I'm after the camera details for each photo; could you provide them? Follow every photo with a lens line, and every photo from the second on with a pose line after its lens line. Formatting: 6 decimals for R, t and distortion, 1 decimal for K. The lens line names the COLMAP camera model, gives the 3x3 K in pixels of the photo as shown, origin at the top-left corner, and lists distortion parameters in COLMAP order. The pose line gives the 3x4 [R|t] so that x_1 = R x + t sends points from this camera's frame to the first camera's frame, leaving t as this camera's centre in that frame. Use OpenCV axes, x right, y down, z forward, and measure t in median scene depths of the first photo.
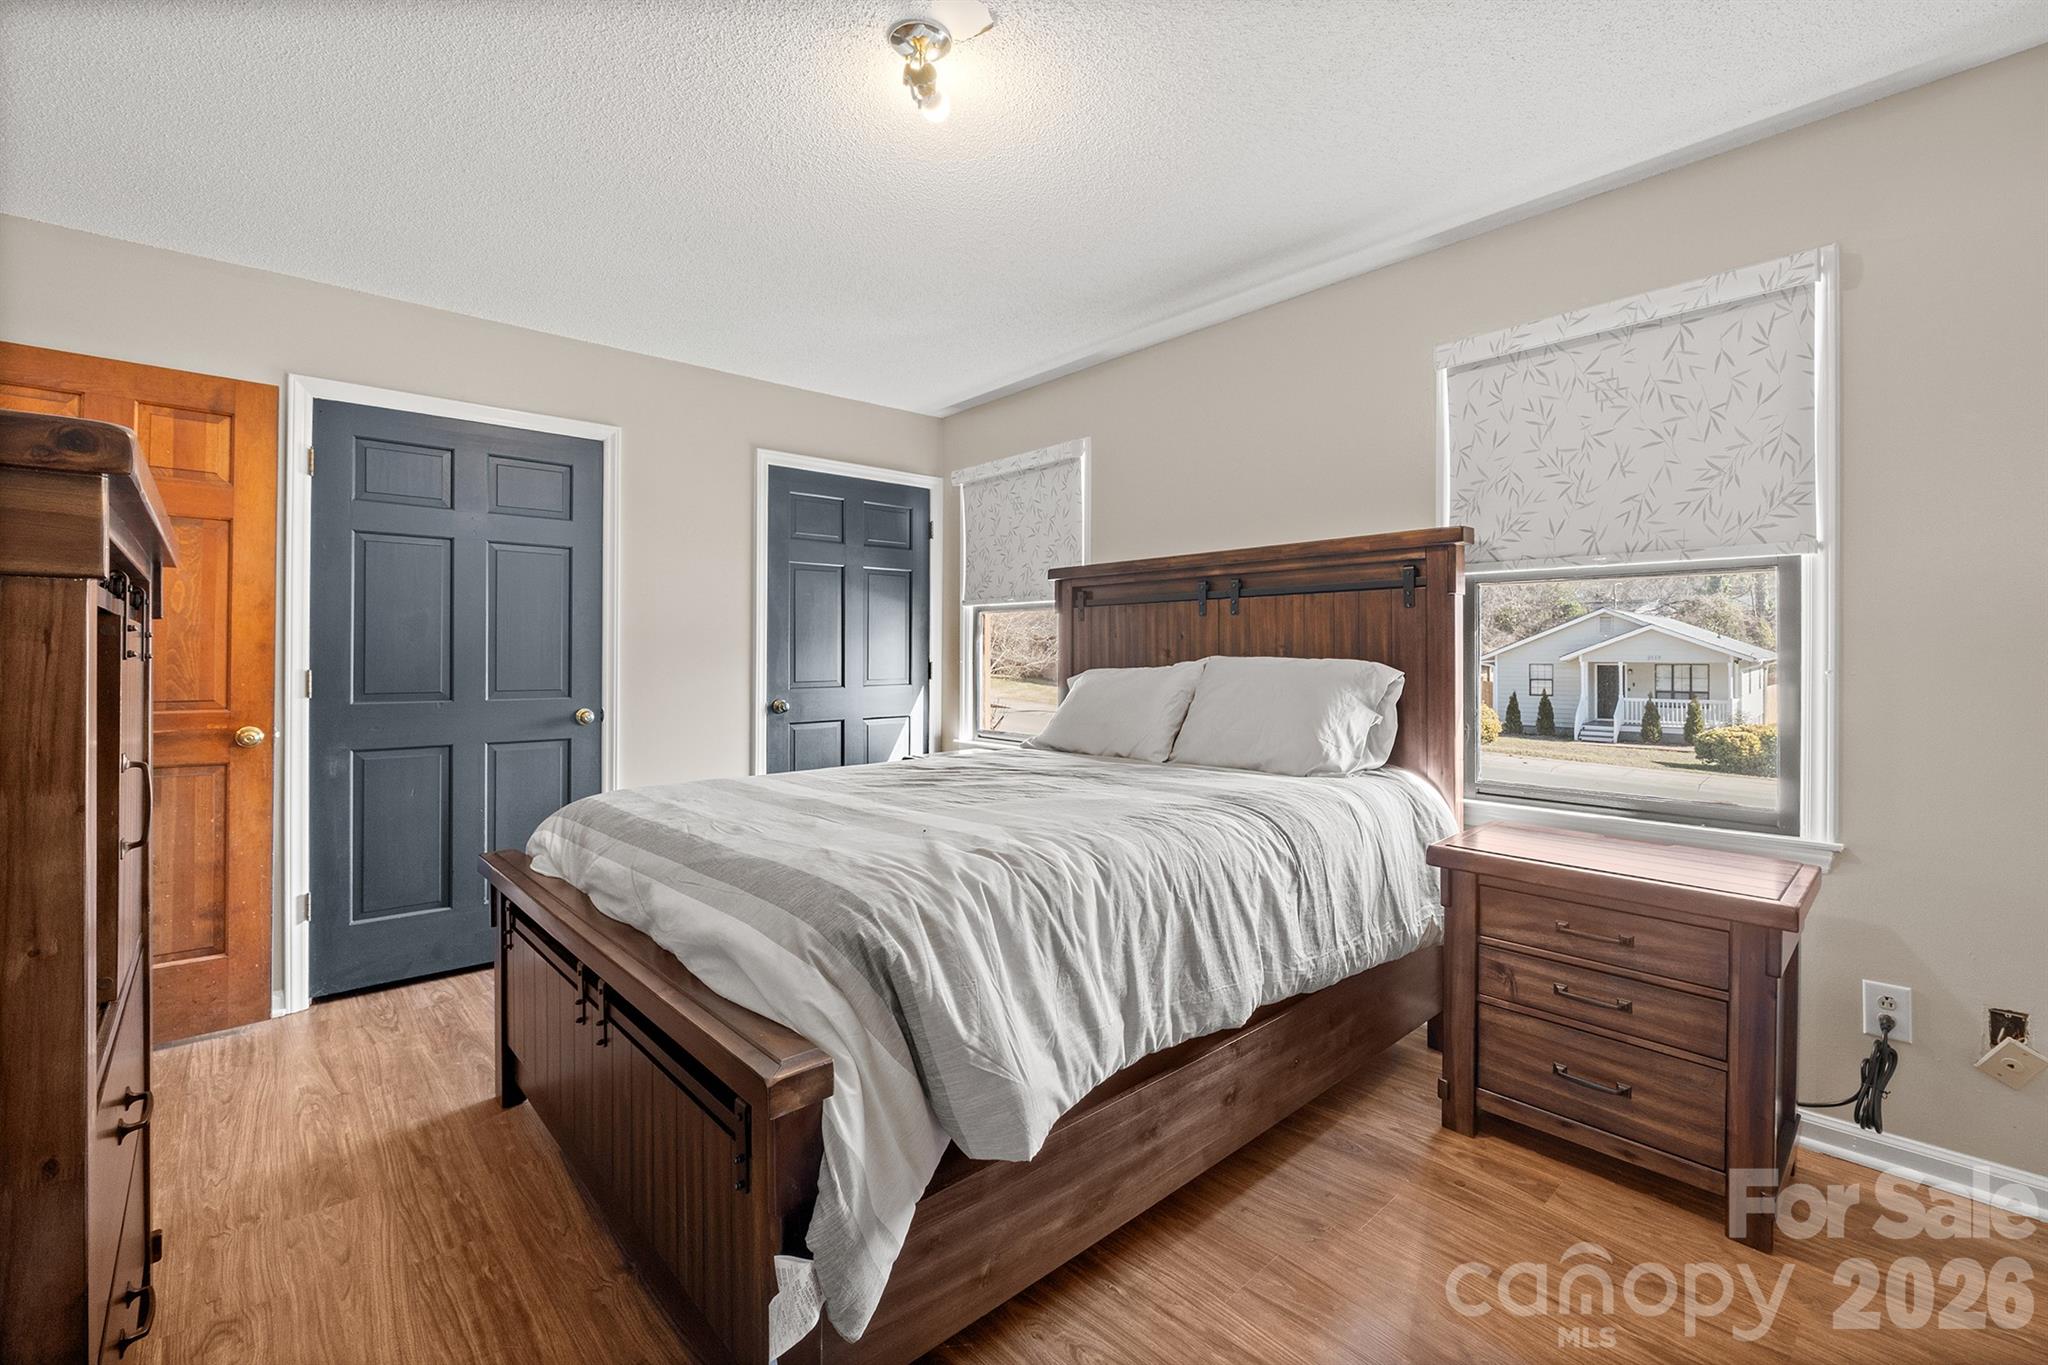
lens RADIAL K [[870.1, 0, 1028.2], [0, 870.1, 650.4], [0, 0, 1]] dist [-0.006283, -0.000059]
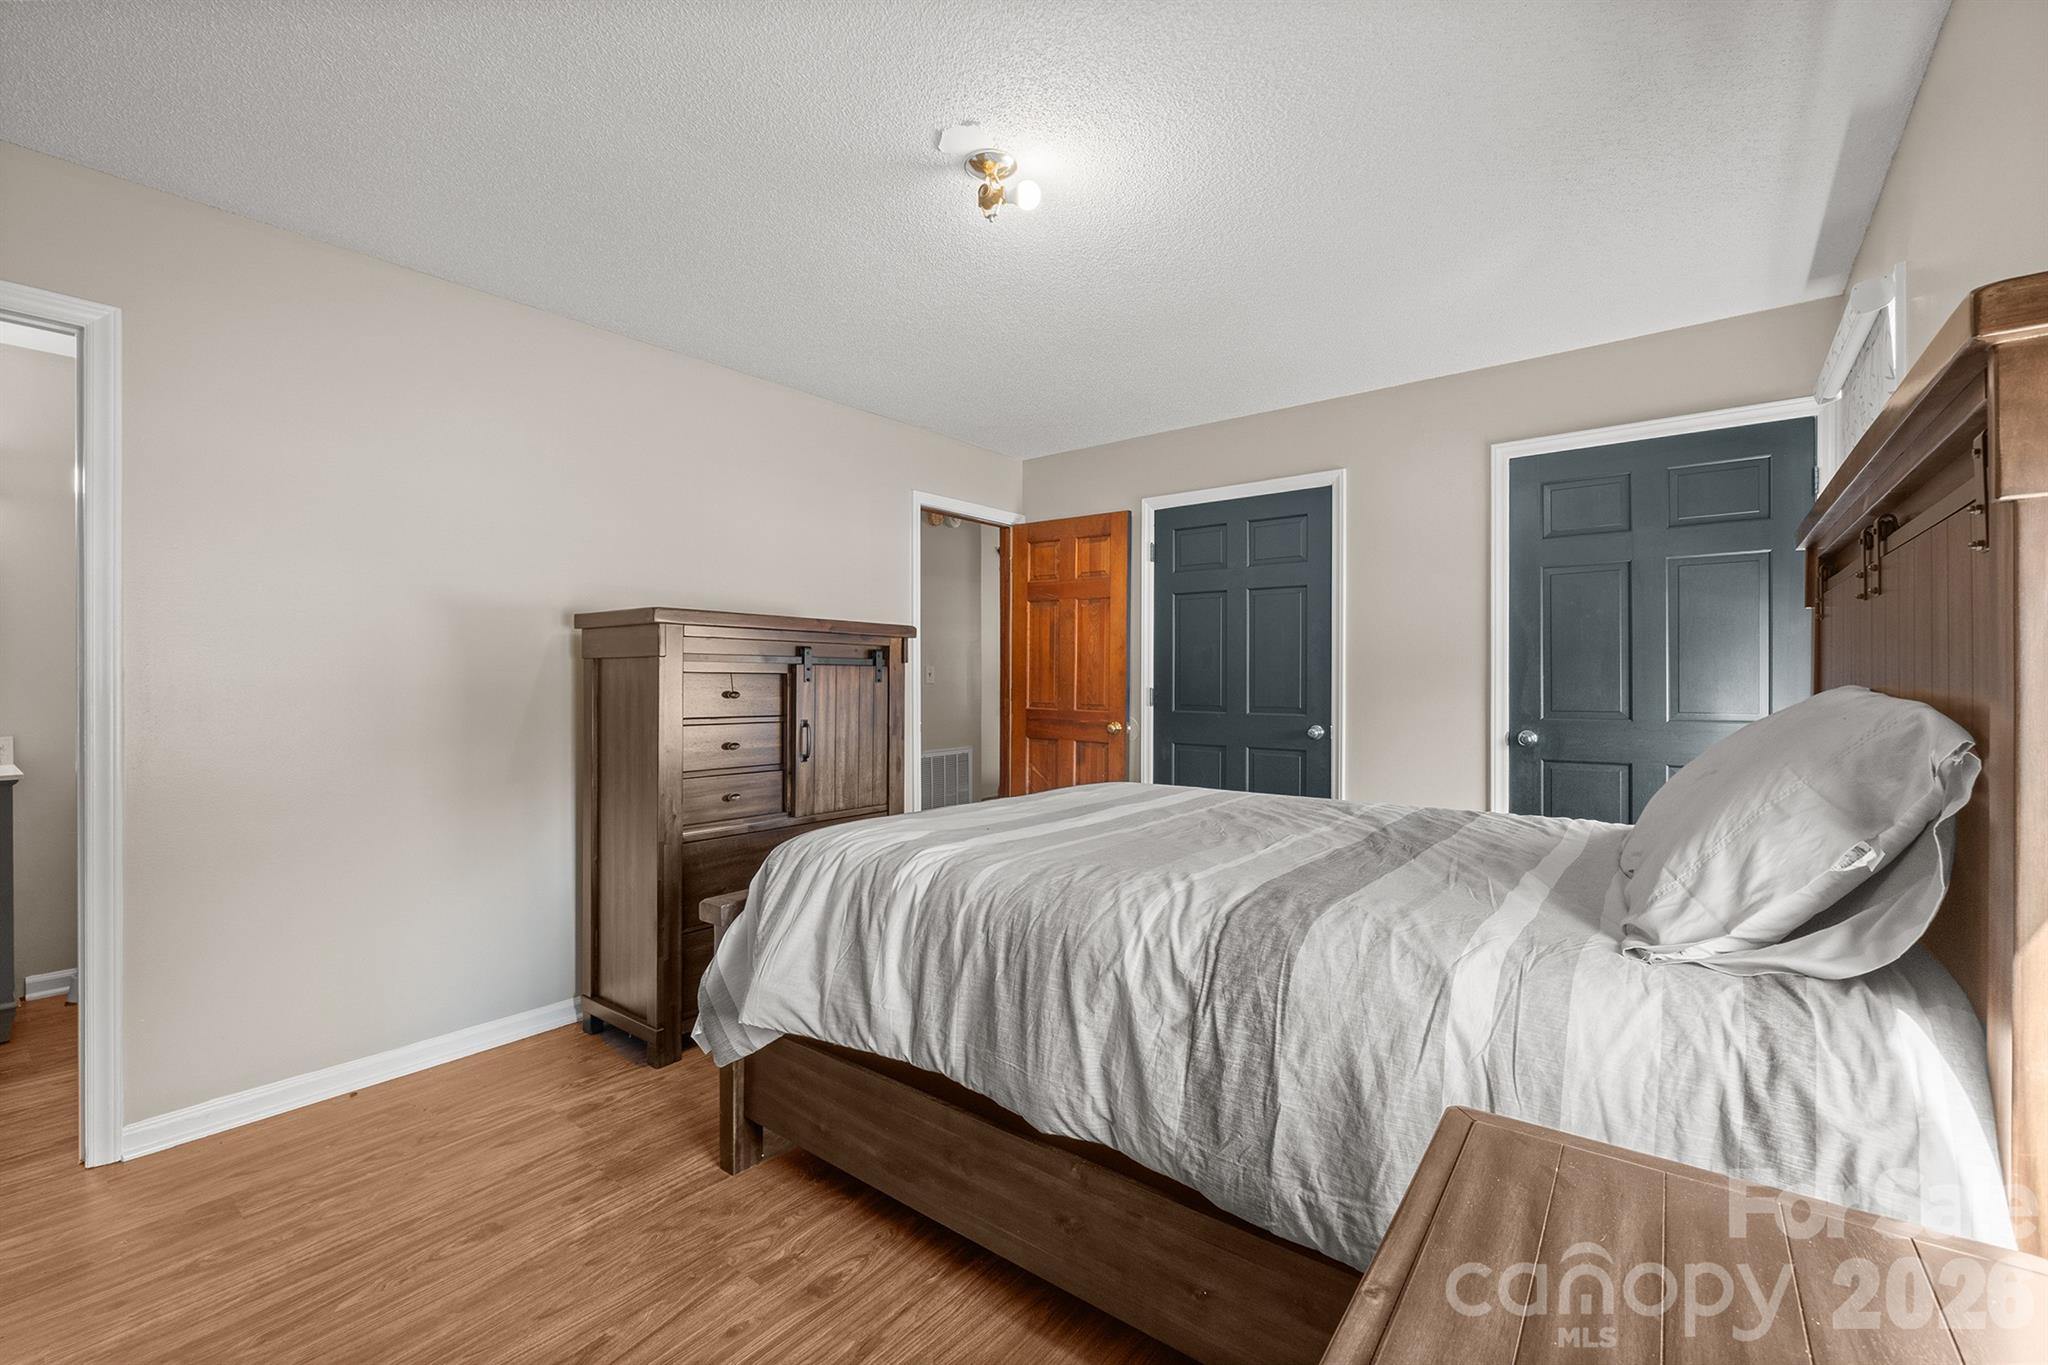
lens RADIAL K [[870.1, 0, 1035.1], [0, 870.1, 683.9], [0, 0, 1]] dist [-0.006283, -0.000059]
pose [[0.169829, 0.009839, -0.985425, 0.706577], [0.005401, 0.999926, 0.010914, -0.003506], [0.985459, -0.007175, 0.169763, 0.570725]]
